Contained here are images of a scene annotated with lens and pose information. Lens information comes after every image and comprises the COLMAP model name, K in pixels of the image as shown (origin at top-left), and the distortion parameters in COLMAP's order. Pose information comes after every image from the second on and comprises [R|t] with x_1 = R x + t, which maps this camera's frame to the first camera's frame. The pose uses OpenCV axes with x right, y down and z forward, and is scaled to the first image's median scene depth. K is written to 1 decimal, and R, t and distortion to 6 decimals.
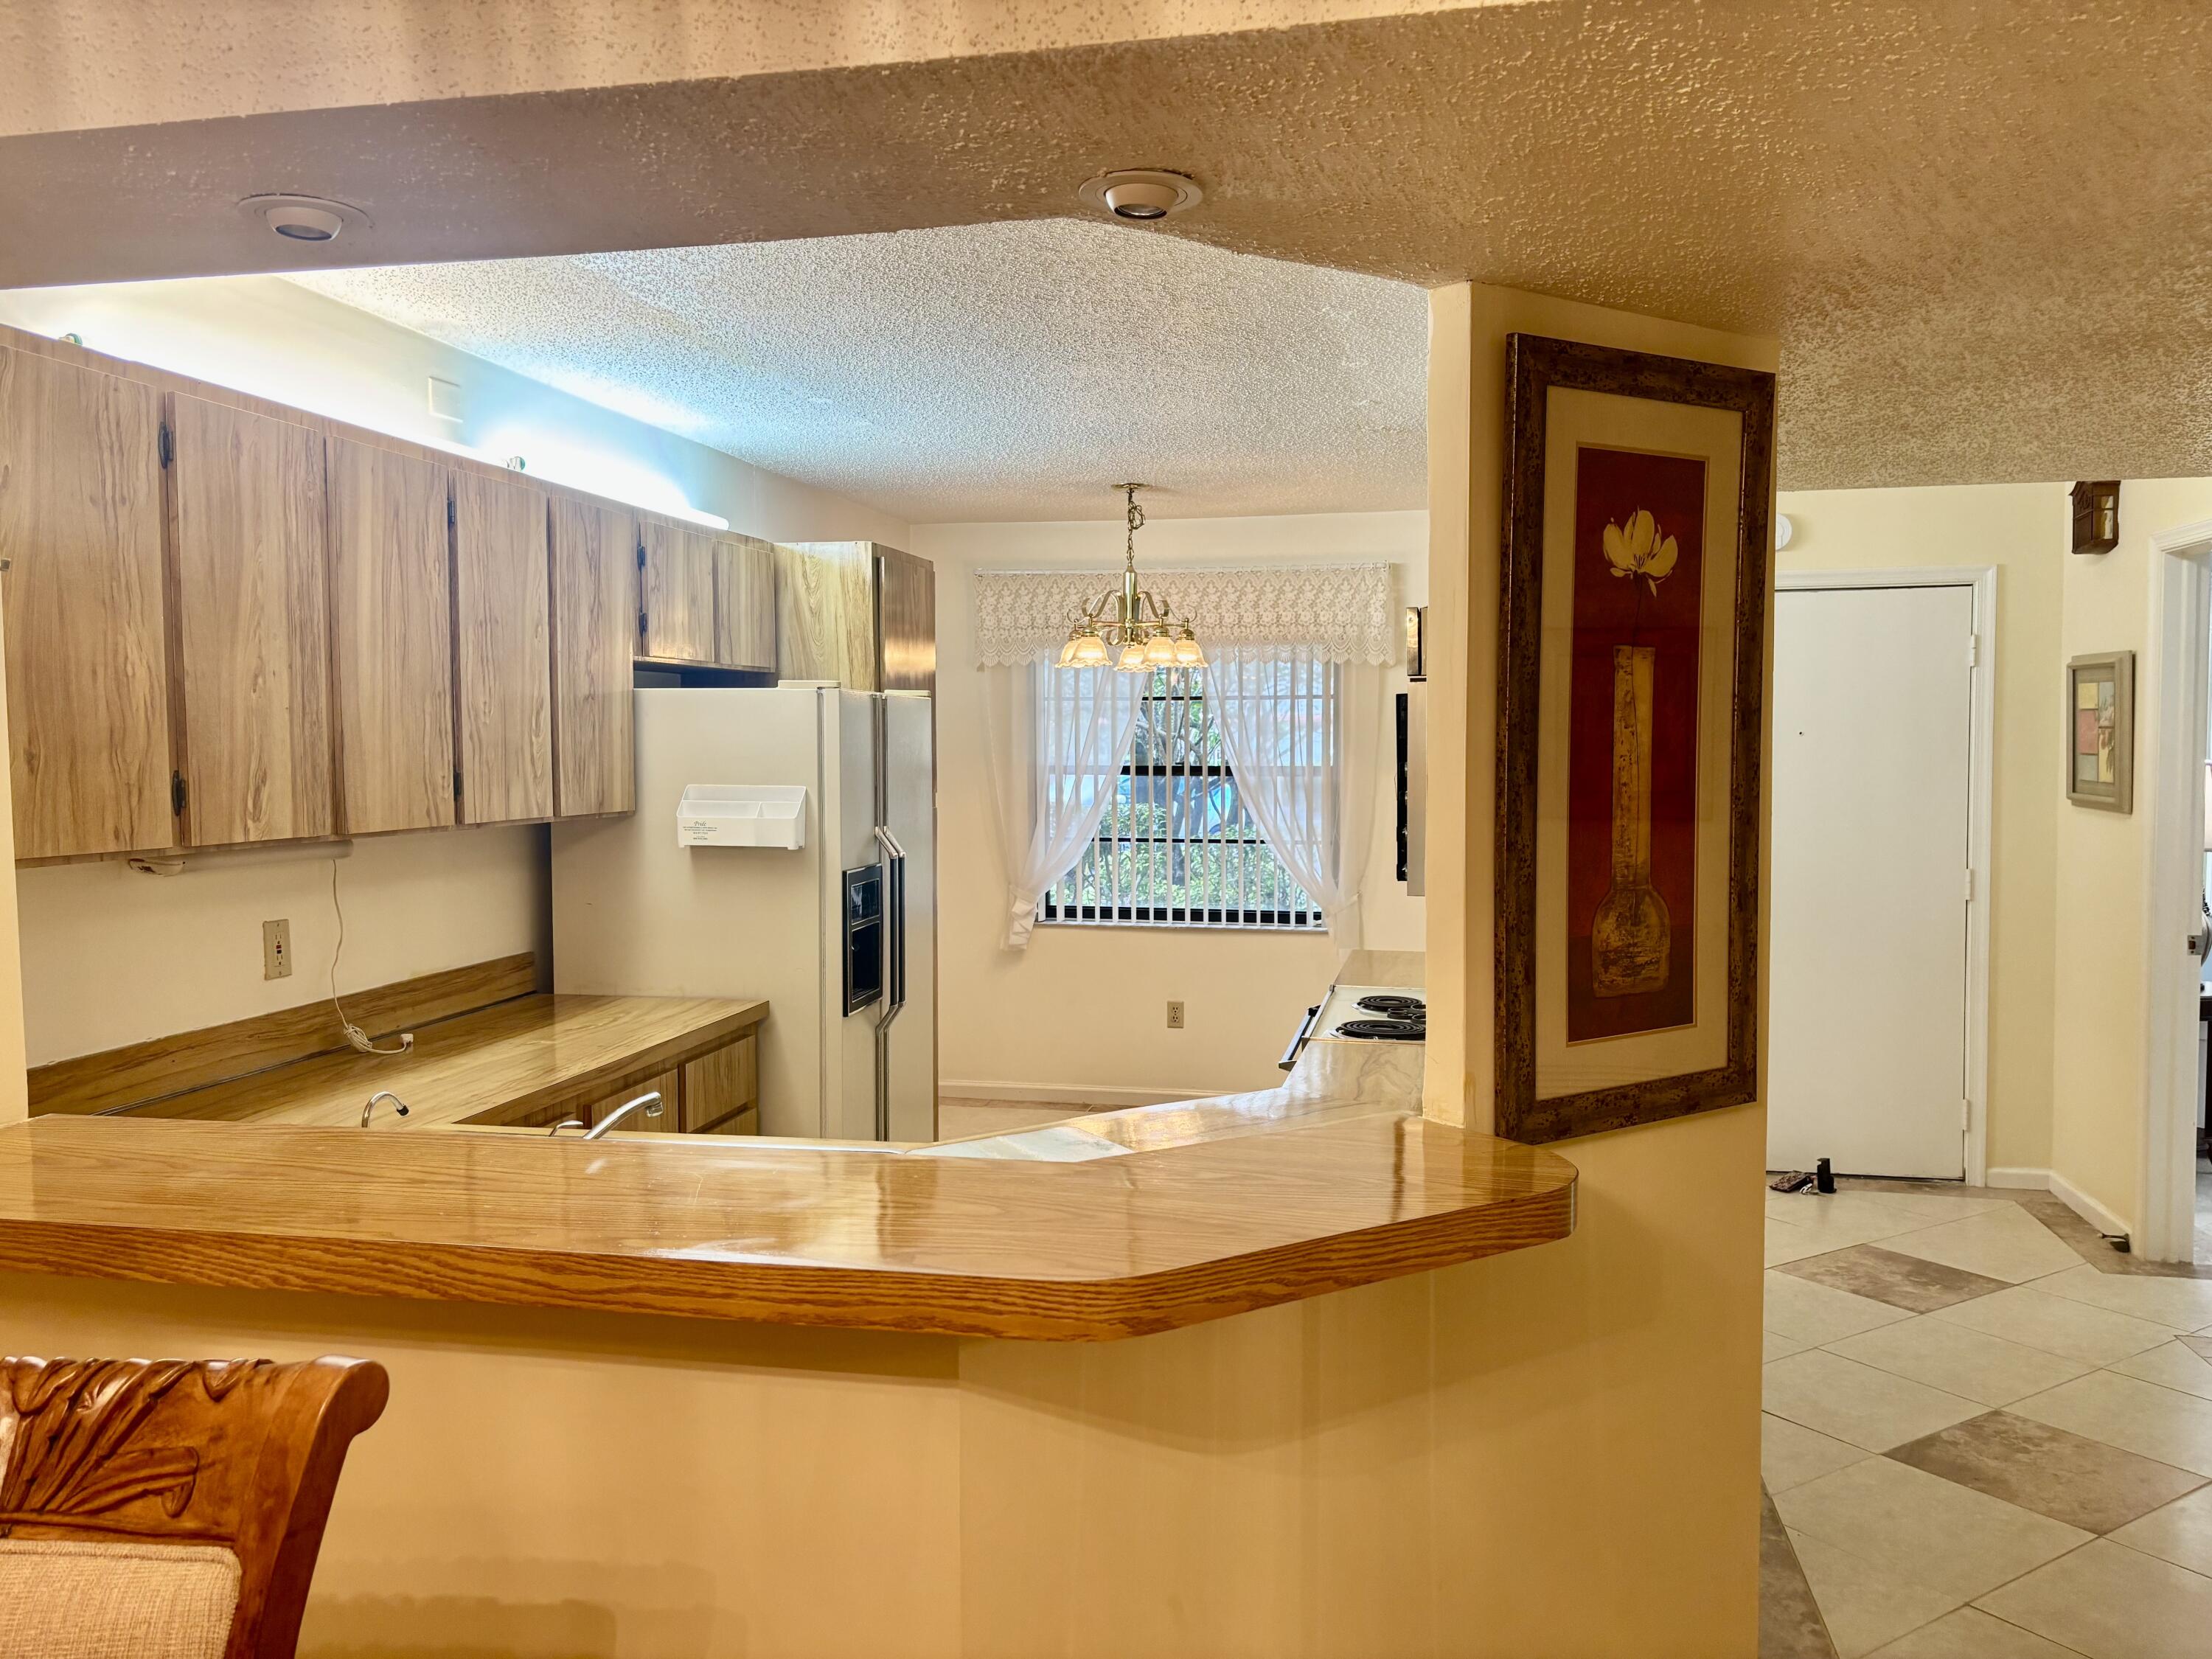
lens RADIAL K [[1690.4, 0, 1085.9], [0, 1690.4, 831.7], [0, 0, 1]] dist [0.061089, -0.077119]
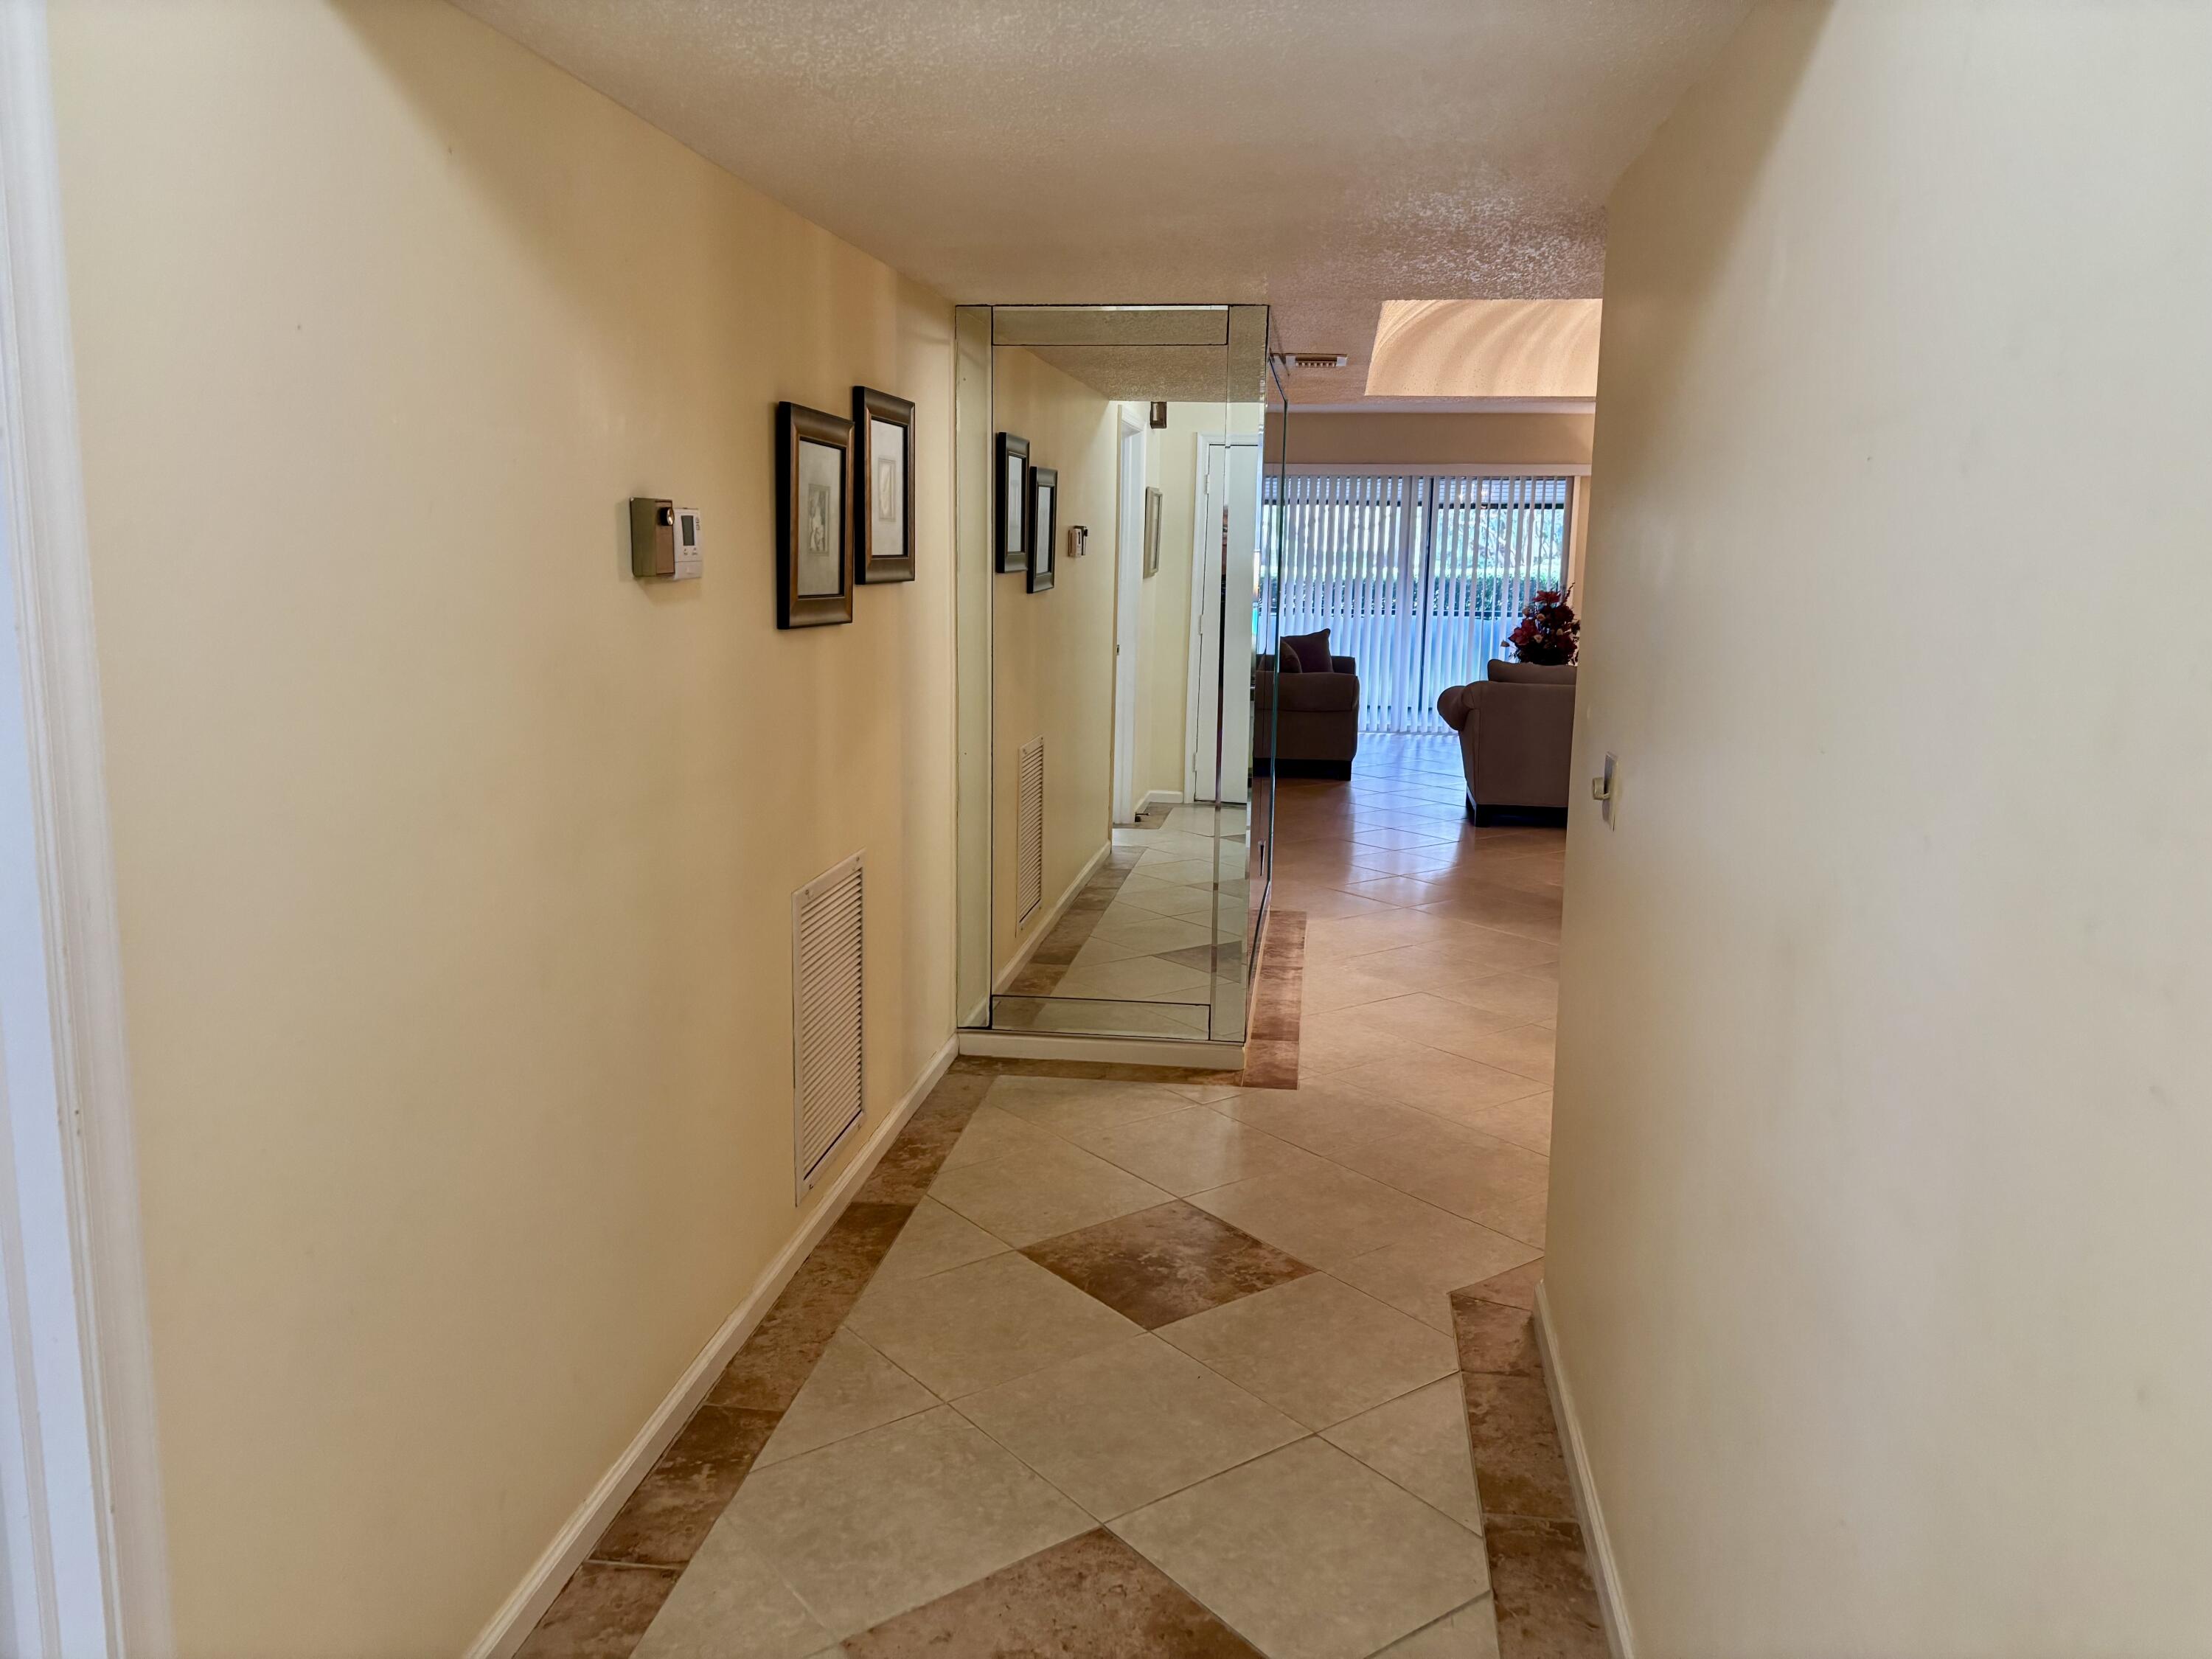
lens RADIAL K [[1690.4, 0, 1091.5], [0, 1690.4, 839.5], [0, 0, 1]] dist [0.061089, -0.077119]
pose [[-0.997542, 0.010186, -0.069325, 0.561238], [-0.006037, 0.973206, 0.229857, -0.074916], [0.069808, 0.229711, -0.970752, 1.471618]]
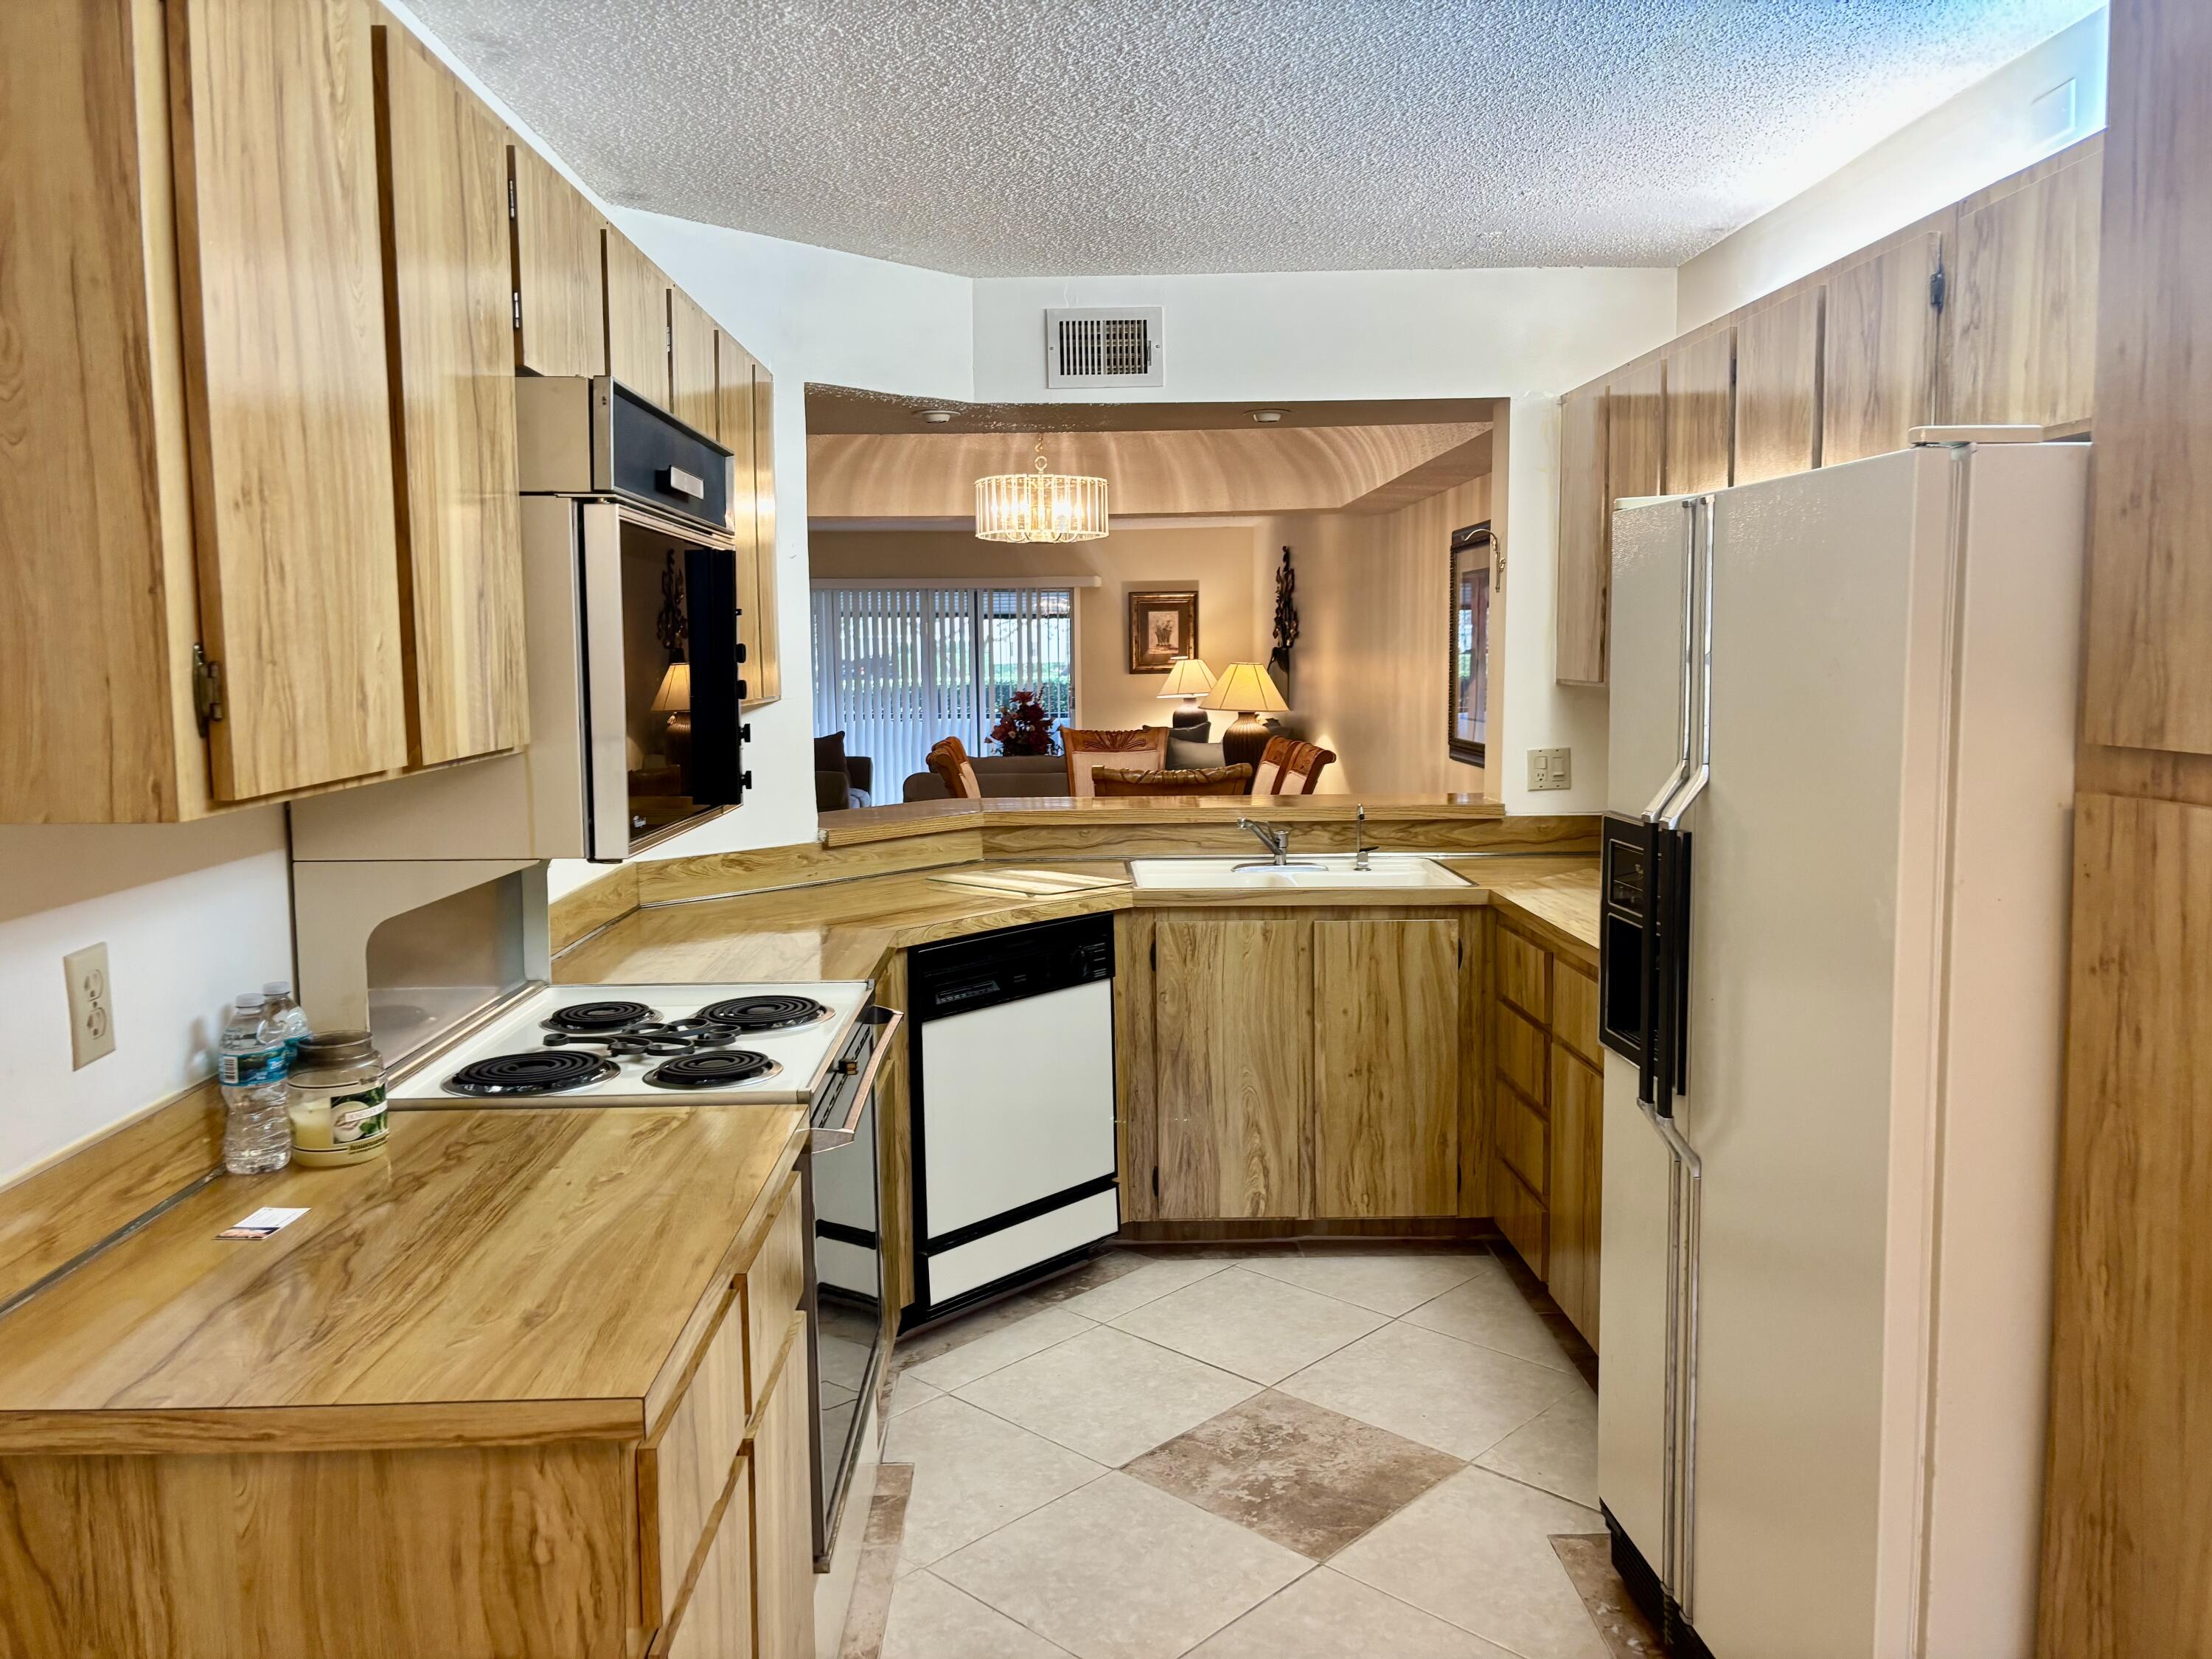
lens RADIAL K [[1690.4, 0, 1115.4], [0, 1690.4, 824.2], [0, 0, 1]] dist [0.061089, -0.077119]
pose [[-0.969556, 0.037710, -0.241949, 0.192755], [-0.000360, 0.987850, 0.155407, -0.071860], [0.244870, 0.150763, -0.957763, 1.699664]]
